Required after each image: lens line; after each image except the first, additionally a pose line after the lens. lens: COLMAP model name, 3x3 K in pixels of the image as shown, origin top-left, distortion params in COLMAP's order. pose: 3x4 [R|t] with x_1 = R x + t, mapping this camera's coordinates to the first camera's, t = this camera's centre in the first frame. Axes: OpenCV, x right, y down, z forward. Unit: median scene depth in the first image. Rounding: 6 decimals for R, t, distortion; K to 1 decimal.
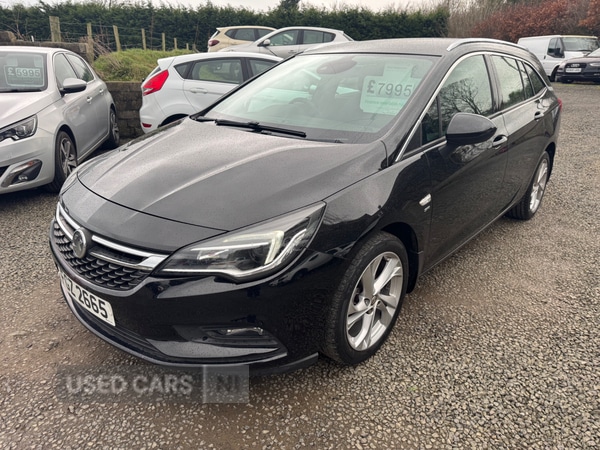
lens RADIAL K [[421.7, 0, 300.8], [0, 421.7, 229.7], [0, 0, 1]] dist [0.021817, -0.020937]
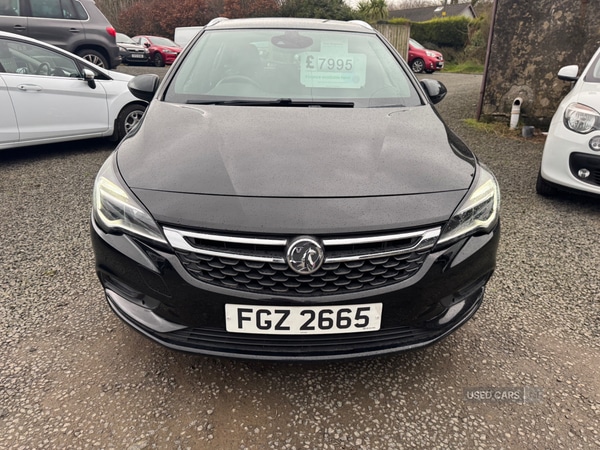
lens RADIAL K [[421.7, 0, 298.7], [0, 421.7, 227.0], [0, 0, 1]] dist [0.021817, -0.020937]
pose [[0.721901, -0.257129, 0.642451, -0.894529], [0.246402, 0.963067, 0.108576, -0.093529], [-0.646641, 0.079920, 0.758596, 0.362953]]
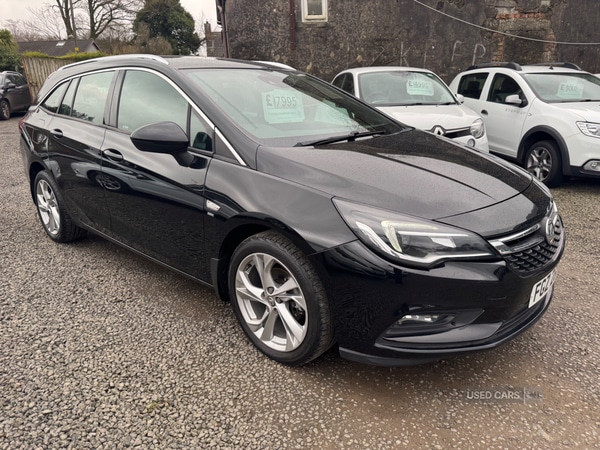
lens RADIAL K [[421.7, 0, 301.8], [0, 421.7, 225.4], [0, 0, 1]] dist [0.021817, -0.020937]
pose [[0.008009, -0.311445, 0.950231, -1.374255], [0.379932, 0.879948, 0.285207, -0.471488], [-0.924980, 0.358739, 0.125375, 1.275195]]
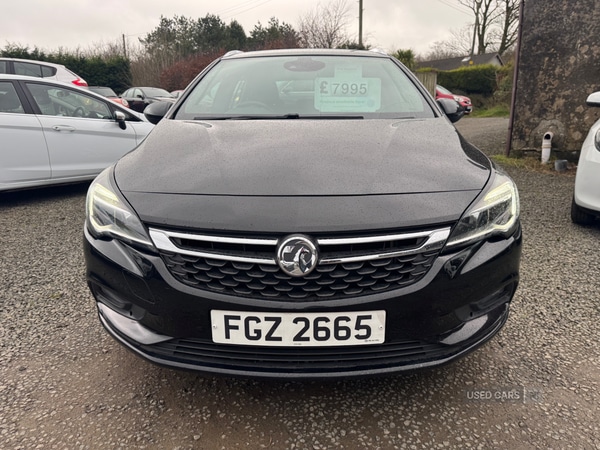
lens RADIAL K [[421.7, 0, 302.4], [0, 421.7, 227.6], [0, 0, 1]] dist [0.021817, -0.020937]
pose [[0.763863, -0.190955, 0.616481, -0.830194], [0.253349, 0.967269, -0.014307, -0.001152], [-0.593572, 0.167114, 0.787239, 0.376251]]
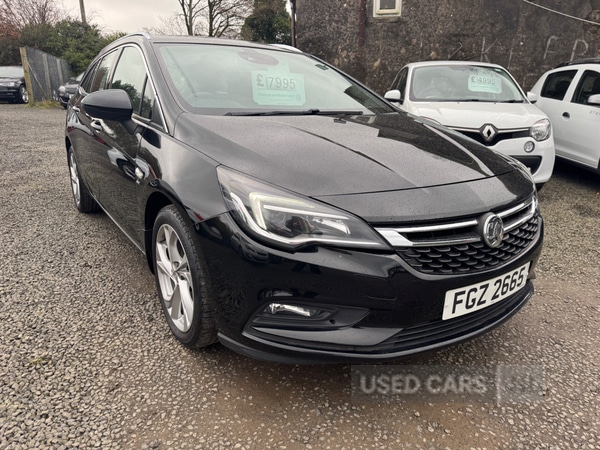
lens RADIAL K [[421.7, 0, 295.5], [0, 421.7, 225.7], [0, 0, 1]] dist [0.021817, -0.020937]
pose [[0.252959, -0.288322, 0.923516, -1.257743], [0.346169, 0.918339, 0.191887, -0.251937], [-0.903426, 0.271153, 0.332111, 0.946730]]
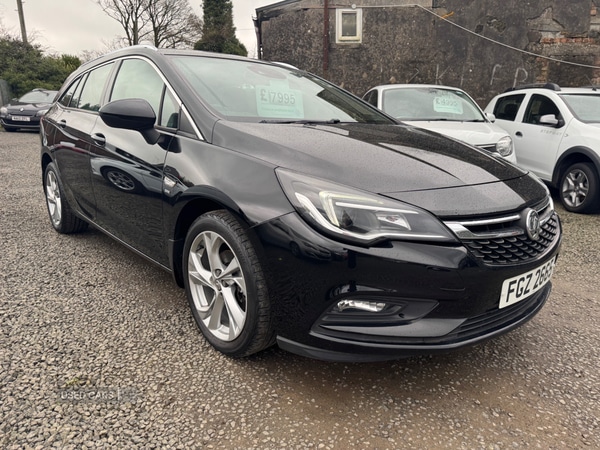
lens RADIAL K [[421.7, 0, 300.6], [0, 421.7, 226.2], [0, 0, 1]] dist [0.021817, -0.020937]
pose [[0.123346, -0.243436, 0.962042, -1.319033], [0.350703, 0.917581, 0.187221, -0.284688], [-0.928328, 0.314298, 0.198553, 1.140162]]
